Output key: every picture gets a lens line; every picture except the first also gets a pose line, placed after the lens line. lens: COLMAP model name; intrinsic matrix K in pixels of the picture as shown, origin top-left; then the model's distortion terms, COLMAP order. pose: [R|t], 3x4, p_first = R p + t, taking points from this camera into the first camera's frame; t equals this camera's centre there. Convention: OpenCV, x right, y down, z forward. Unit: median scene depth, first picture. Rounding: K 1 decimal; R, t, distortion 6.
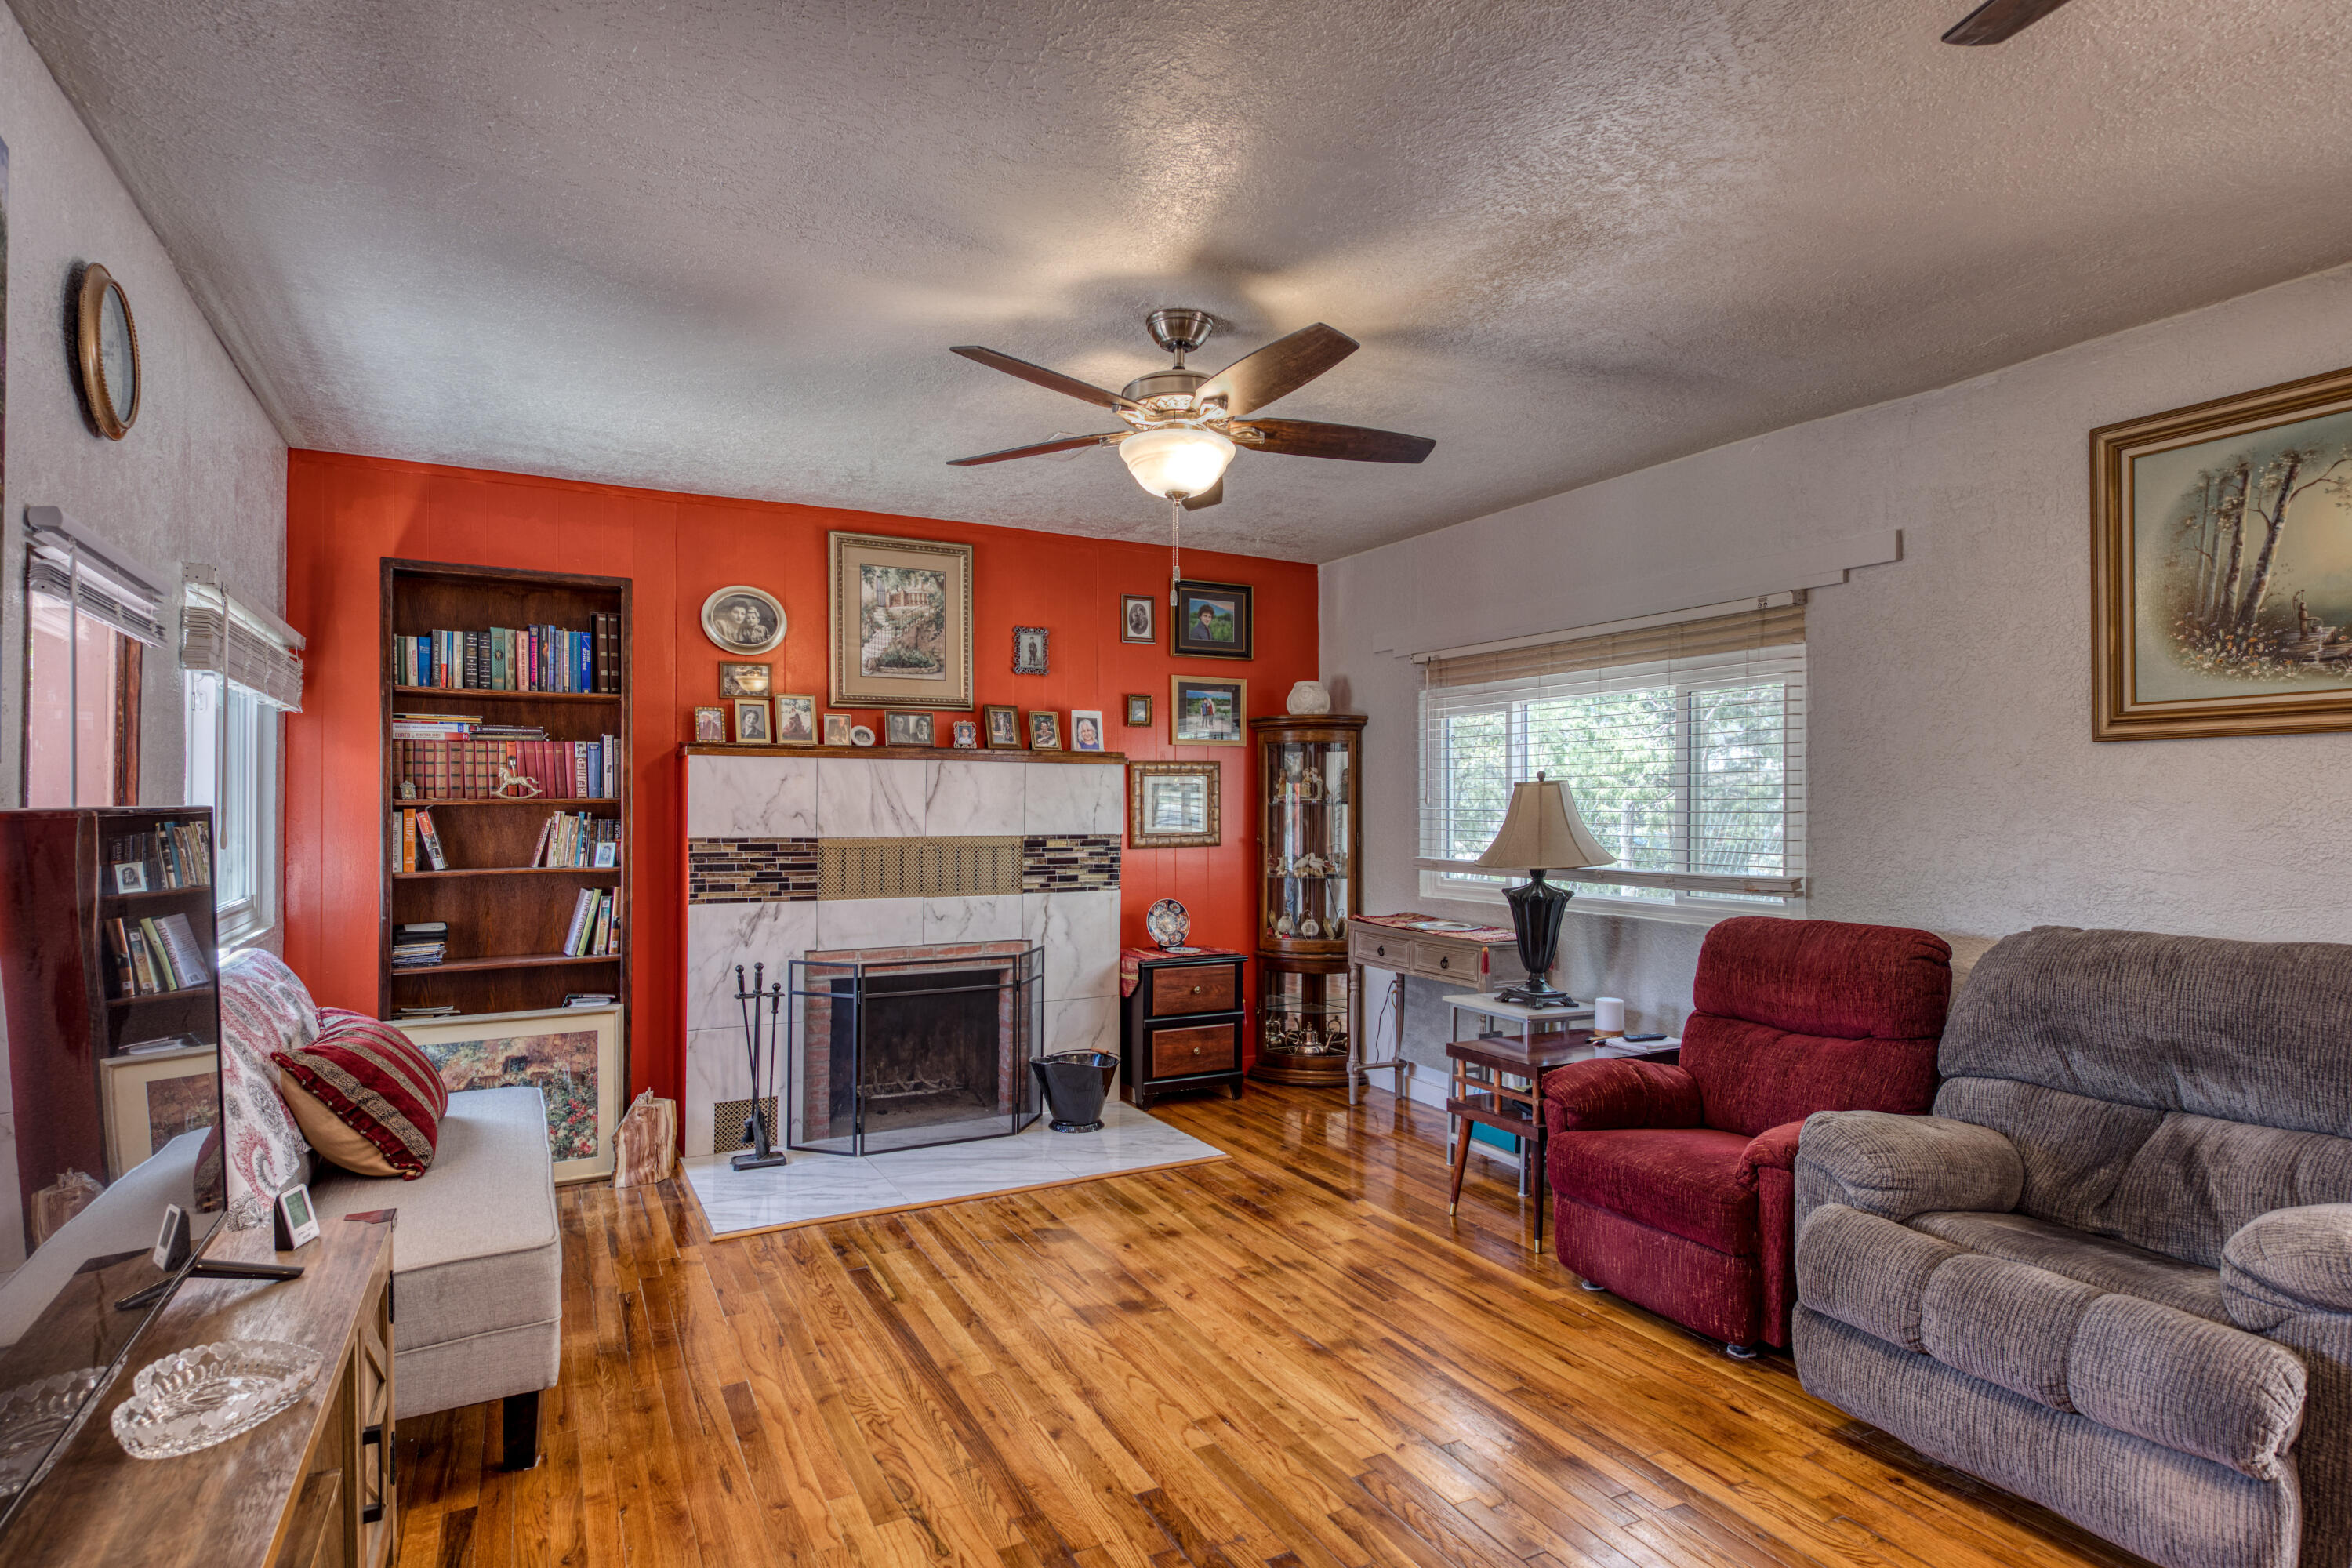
lens RADIAL K [[1202.9, 0, 1174.0], [0, 1202.9, 797.4], [0, 0, 1]] dist [0.011168, -0.002747]
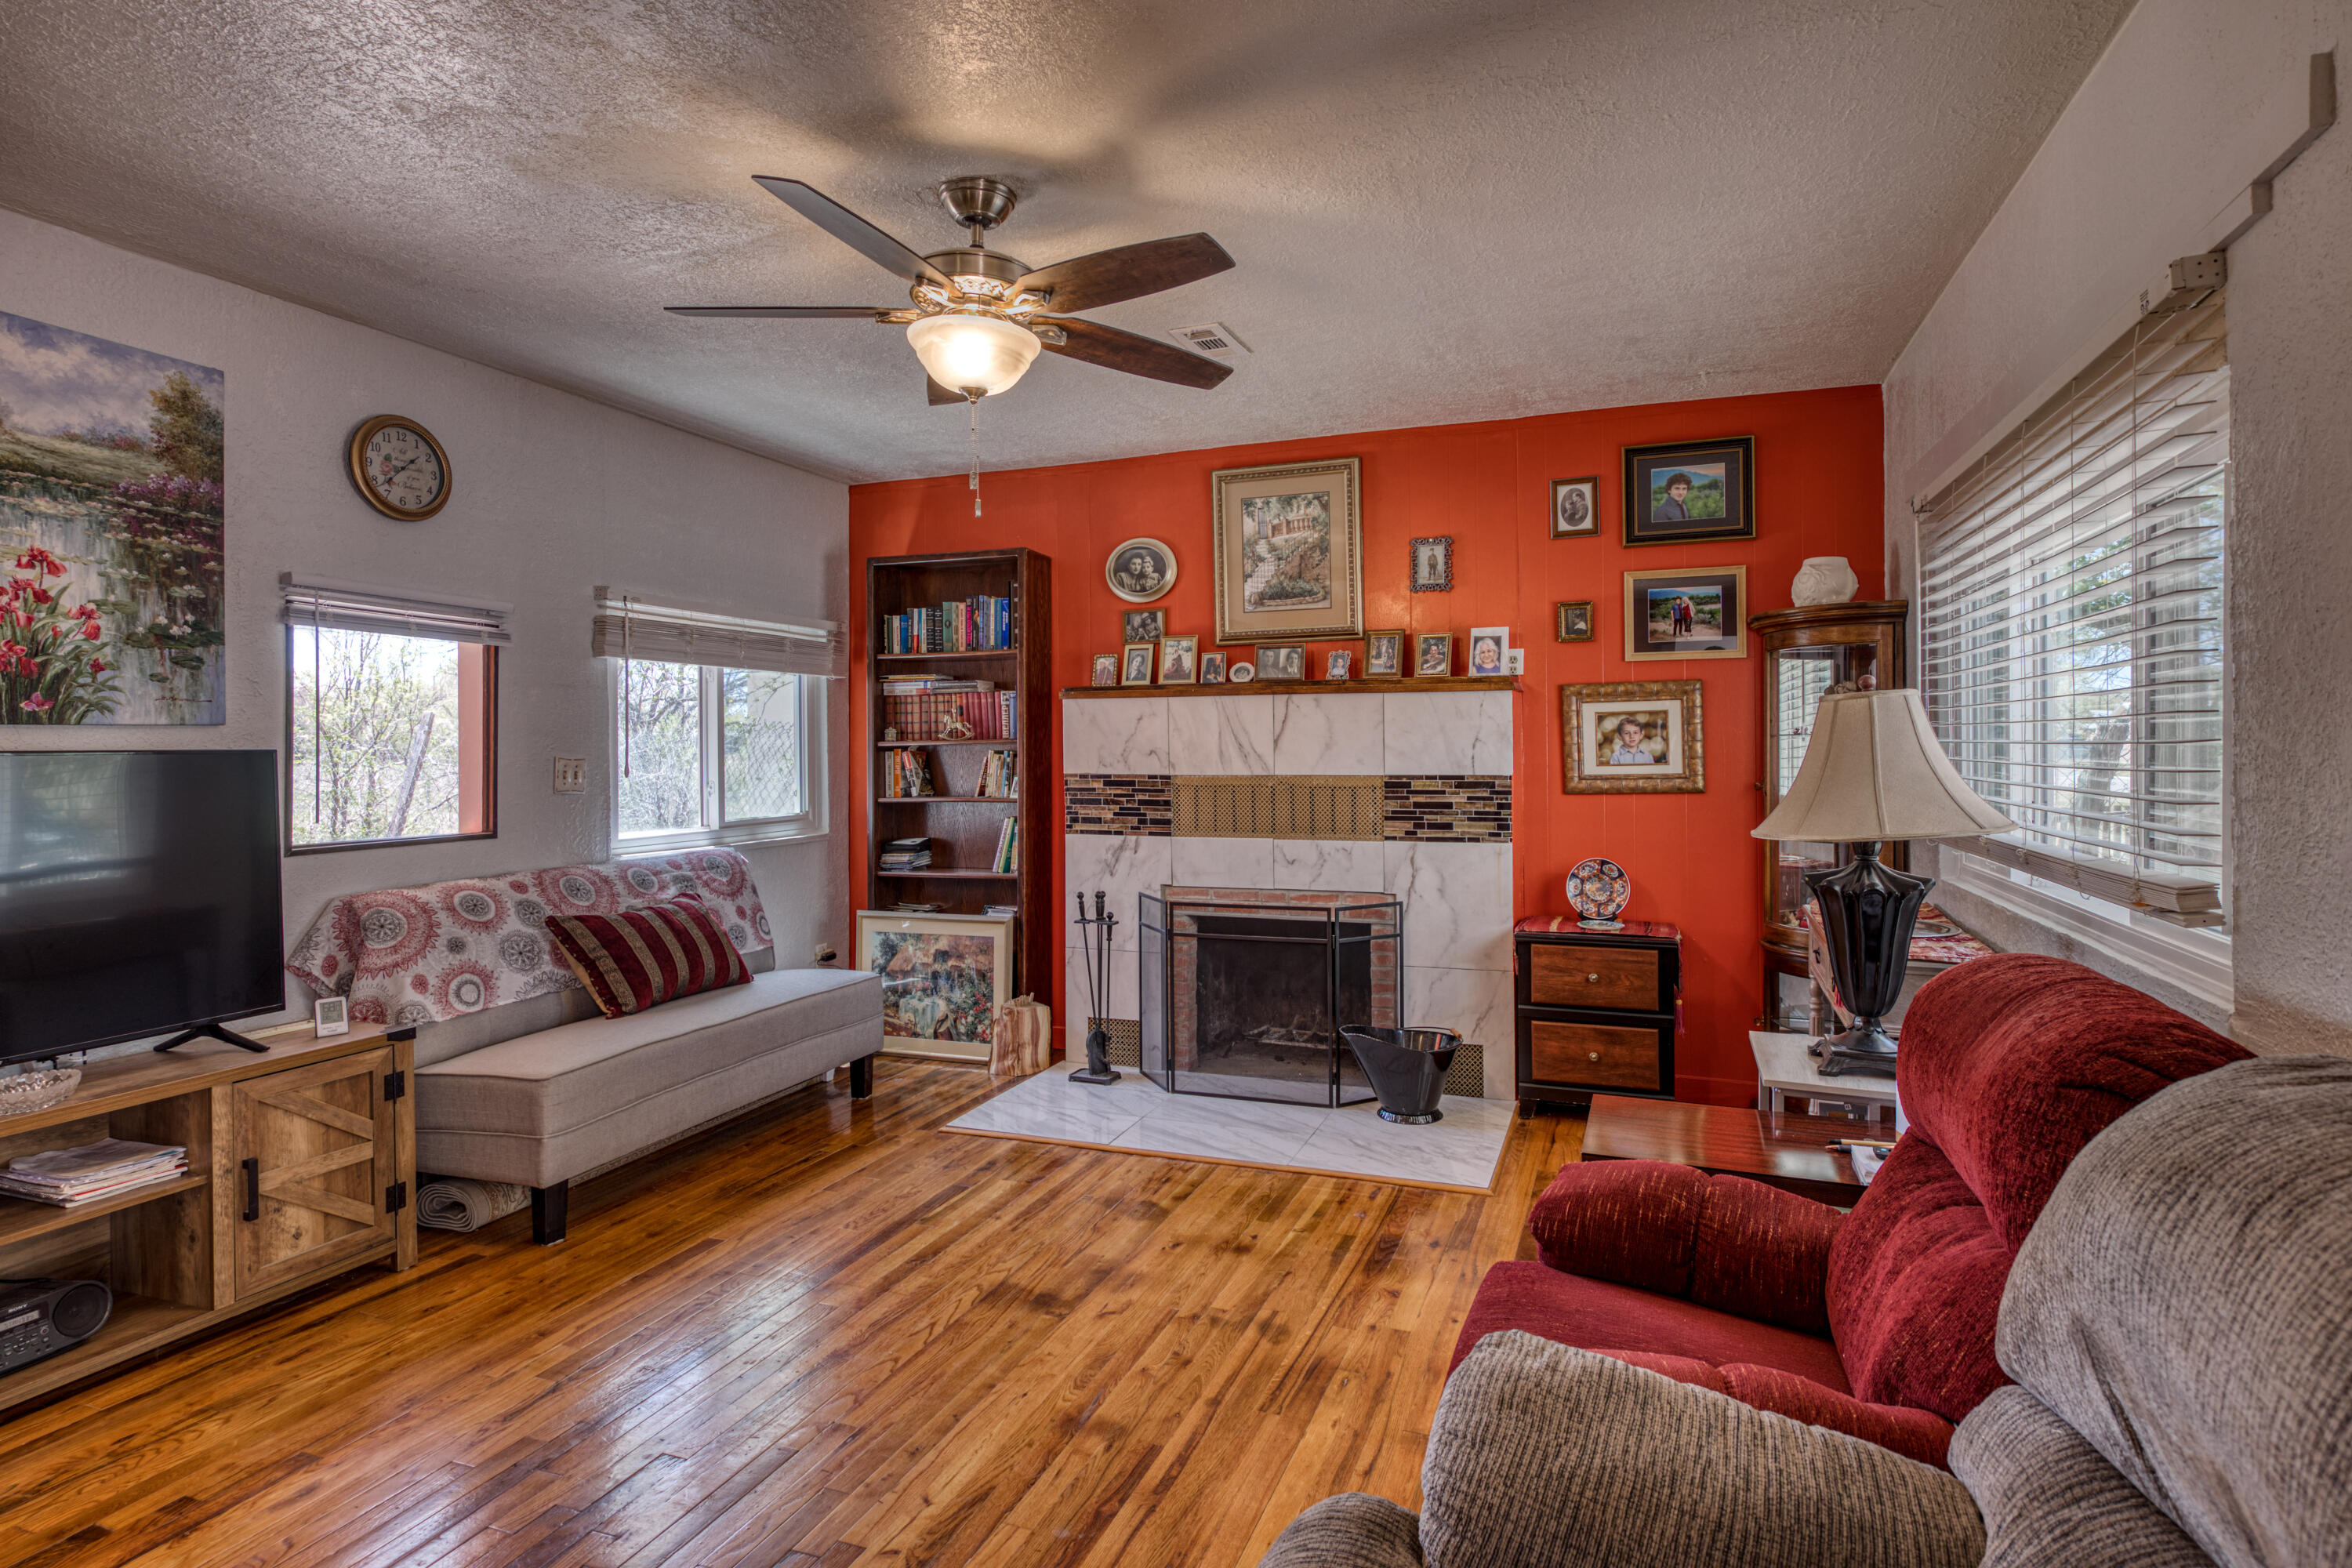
lens RADIAL K [[1202.9, 0, 1178.8], [0, 1202.9, 742.3], [0, 0, 1]] dist [0.011168, -0.002747]
pose [[0.670820, -0.009427, -0.741561, 0.472753], [0.013282, 0.999912, -0.000697, 0.006479], [0.741502, -0.009382, 0.670885, 0.322860]]
